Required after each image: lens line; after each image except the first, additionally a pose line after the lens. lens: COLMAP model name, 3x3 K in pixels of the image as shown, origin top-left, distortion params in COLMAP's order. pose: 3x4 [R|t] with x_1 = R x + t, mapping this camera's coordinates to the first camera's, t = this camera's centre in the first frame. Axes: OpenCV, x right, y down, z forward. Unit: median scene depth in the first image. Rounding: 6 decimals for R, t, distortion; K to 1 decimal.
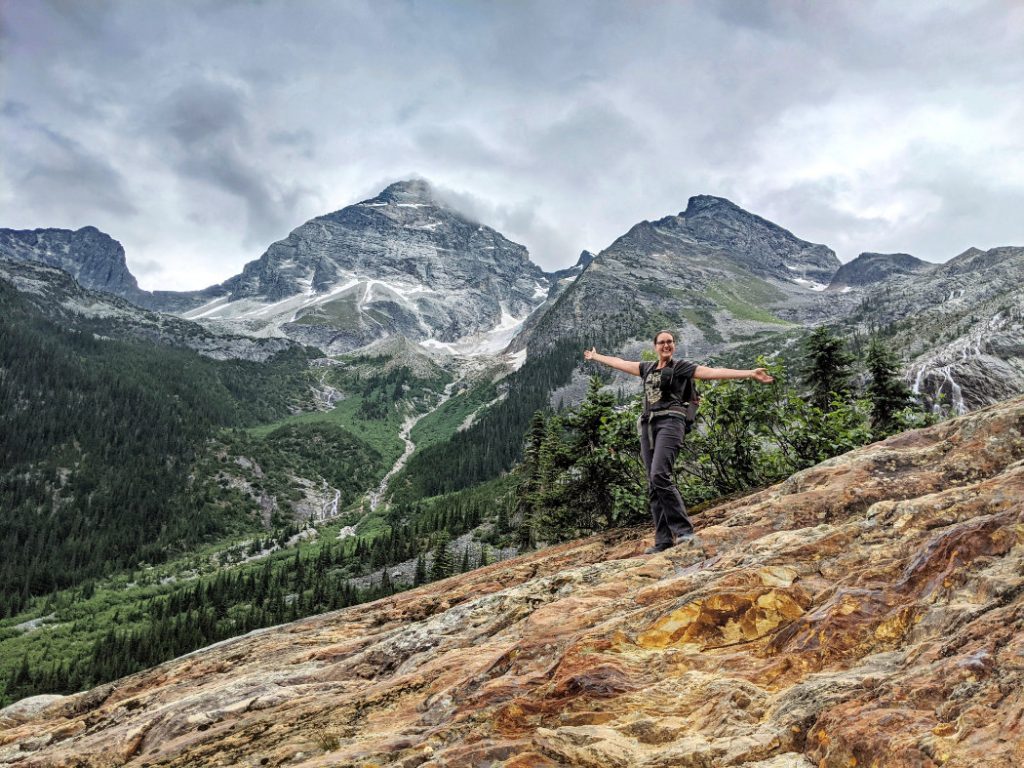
lens RADIAL K [[809.1, 0, 524.8], [0, 809.1, 387.3], [0, 0, 1]] dist [0.137837, -0.262376]
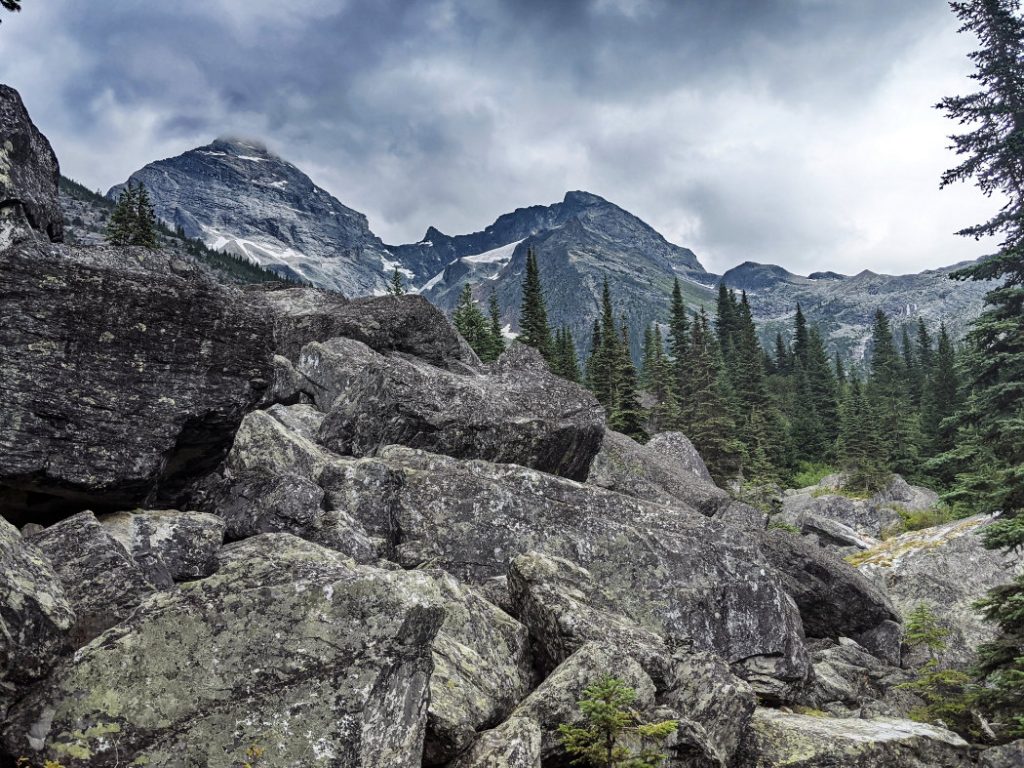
lens RADIAL K [[968.7, 0, 504.9], [0, 968.7, 386.0], [0, 0, 1]] dist [0.175921, -0.400638]
pose [[0.942431, 0.041666, 0.331794, -0.441863], [-0.043921, 0.999035, -0.000704, 0.039064], [-0.331503, -0.013910, 0.943352, -0.267085]]
